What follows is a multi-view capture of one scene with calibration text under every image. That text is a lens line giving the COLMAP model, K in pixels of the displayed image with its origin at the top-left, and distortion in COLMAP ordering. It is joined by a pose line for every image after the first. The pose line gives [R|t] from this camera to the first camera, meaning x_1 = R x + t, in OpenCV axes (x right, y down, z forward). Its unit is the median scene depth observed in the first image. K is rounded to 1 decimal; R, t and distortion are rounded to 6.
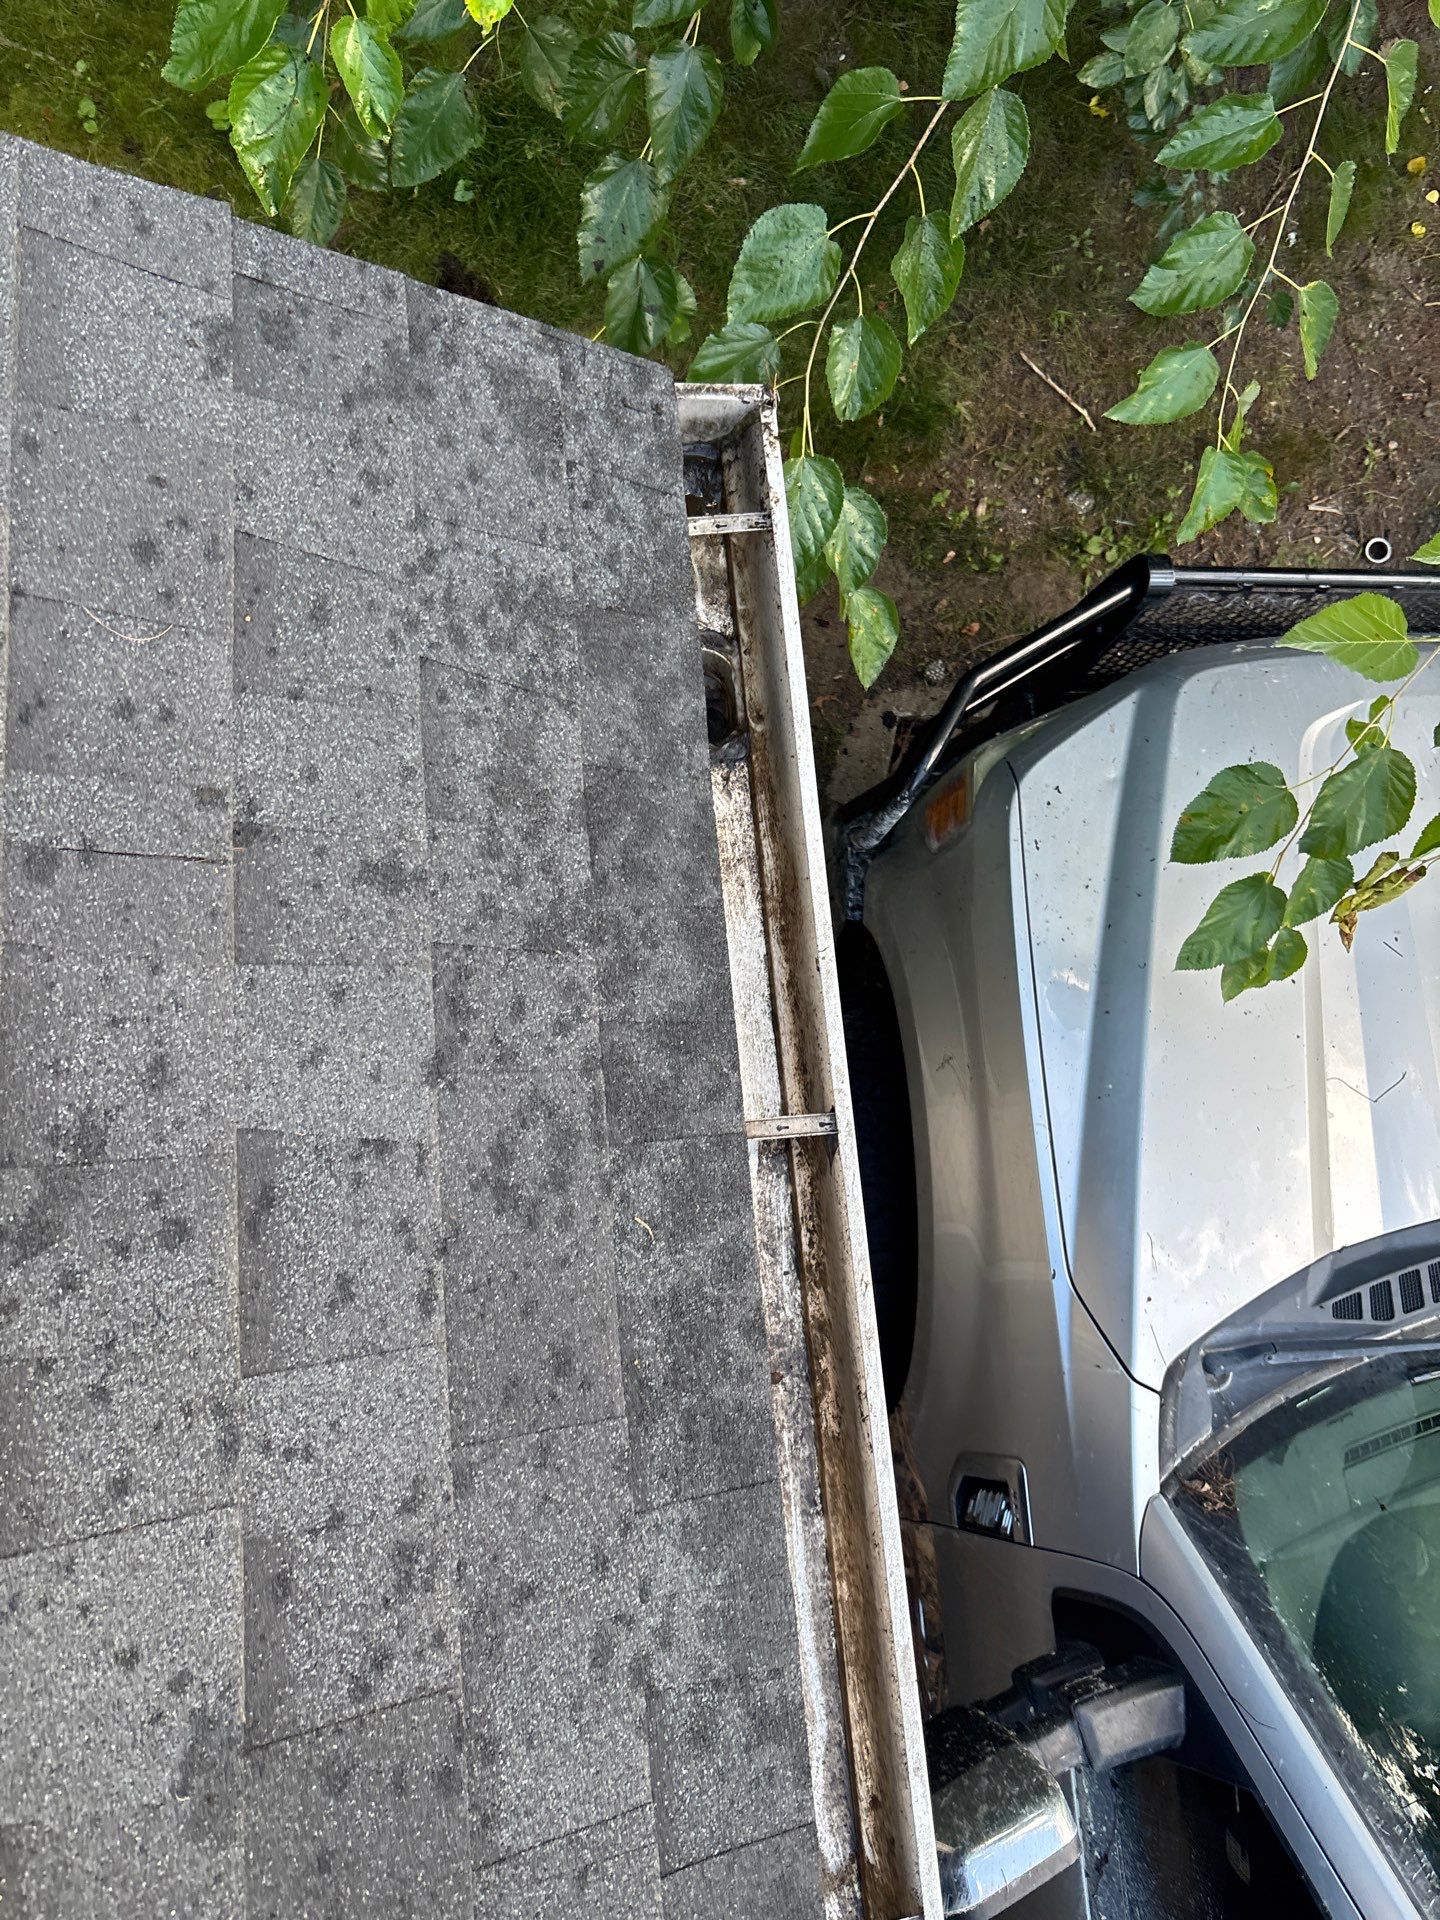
lens RADIAL K [[1392.8, 0, 725.3], [0, 1392.8, 996.7], [0, 0, 1]] dist [0.065326, -0.088199]
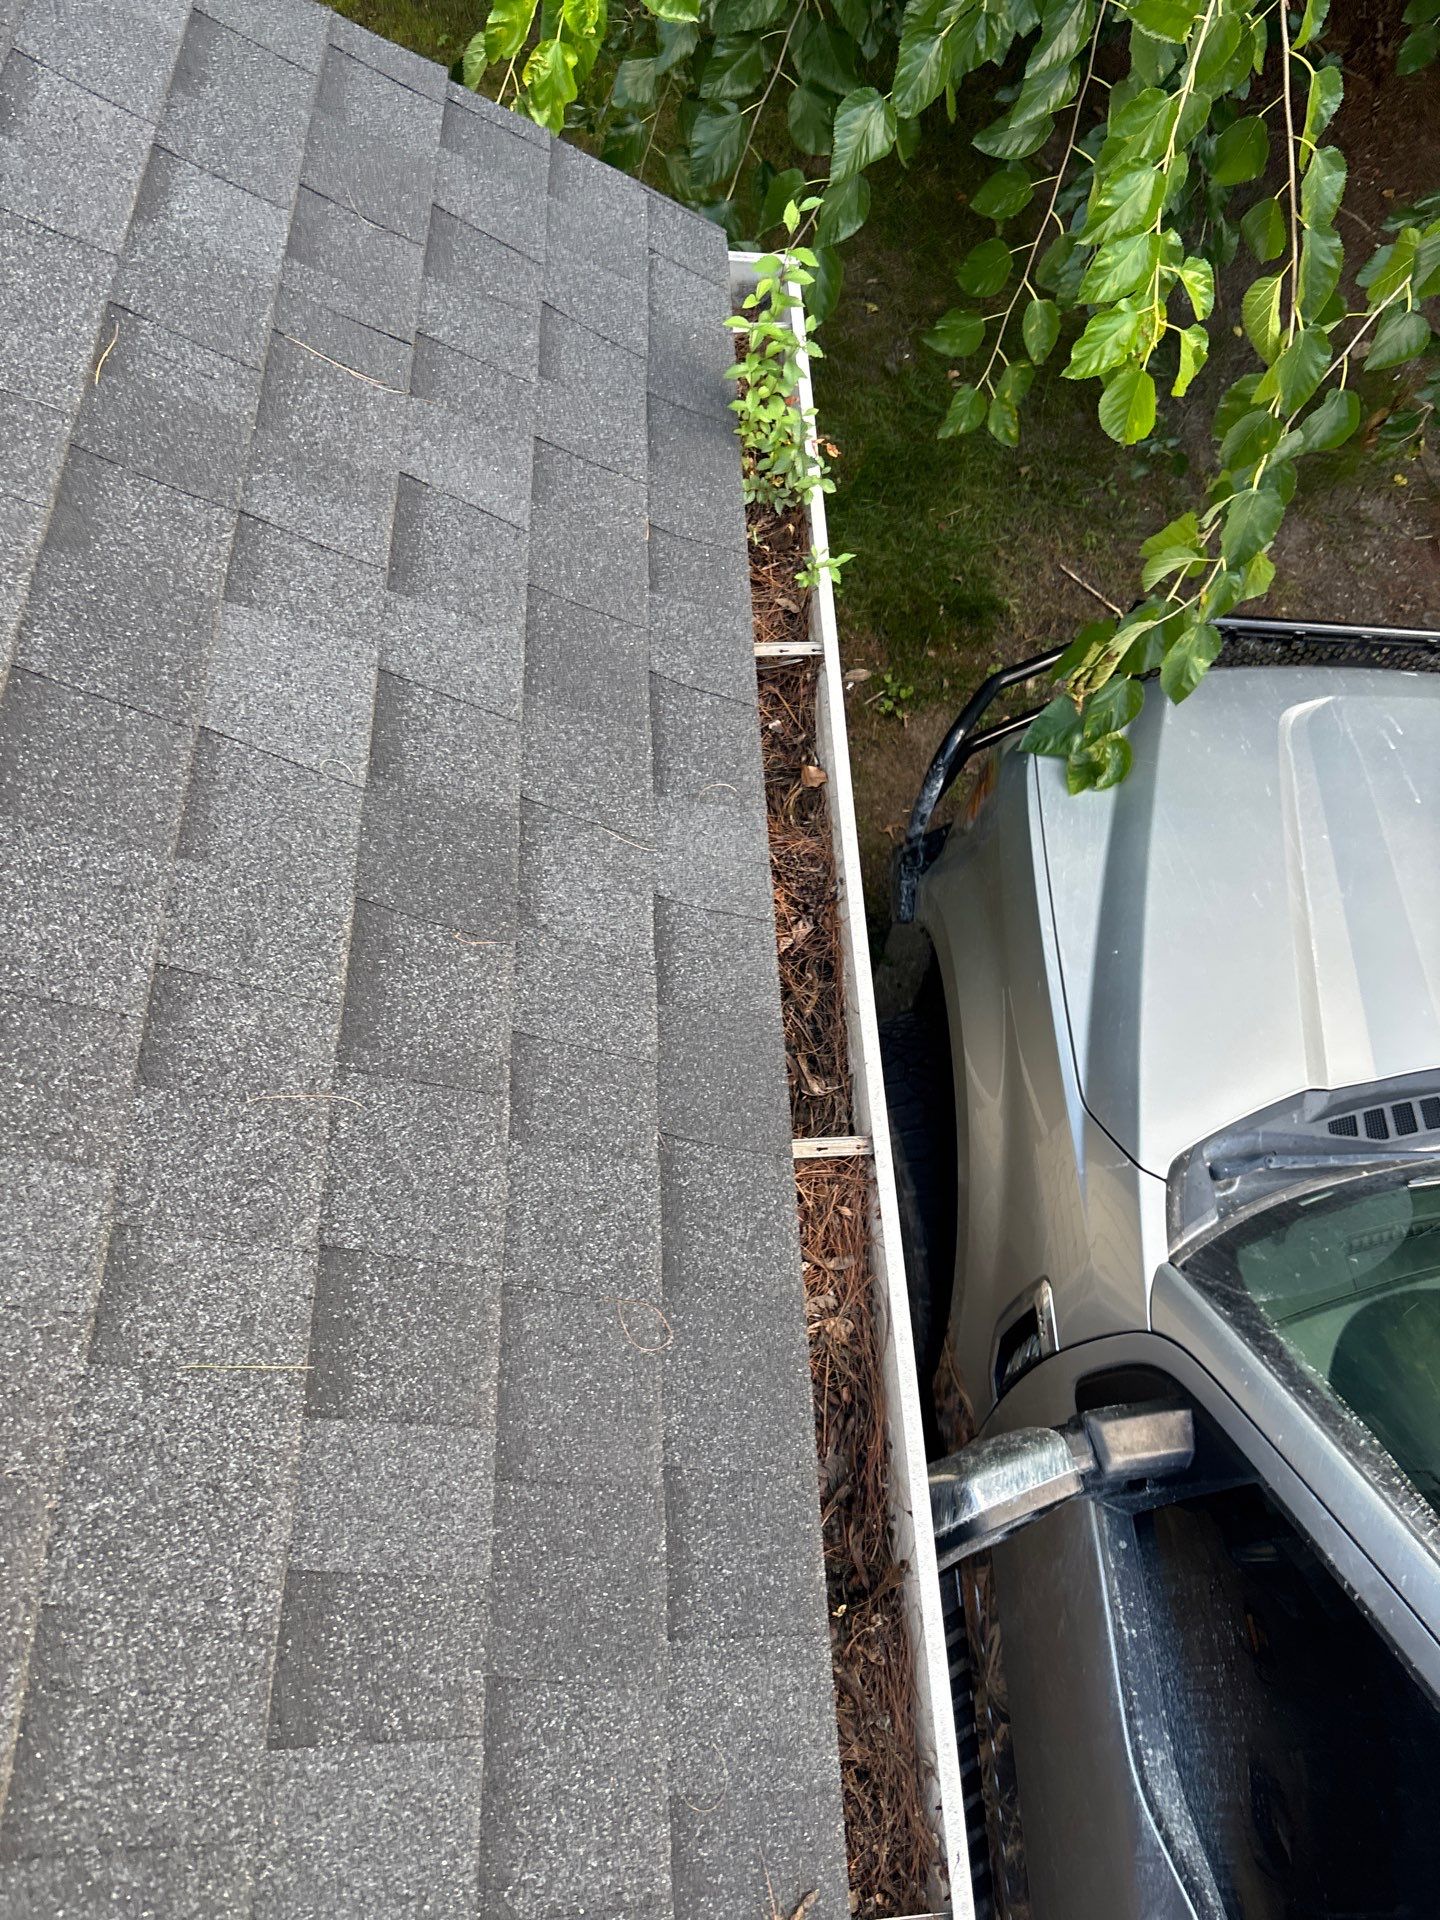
lens RADIAL K [[1425.9, 0, 724.5], [0, 1425.9, 1010.4], [0, 0, 1]] dist [0.014429, -0.027484]
pose [[0.996213, 0.010634, -0.086299, 0.061364], [-0.035715, 0.954947, -0.294619, 0.482550], [0.079278, 0.296586, 0.951710, -0.114492]]
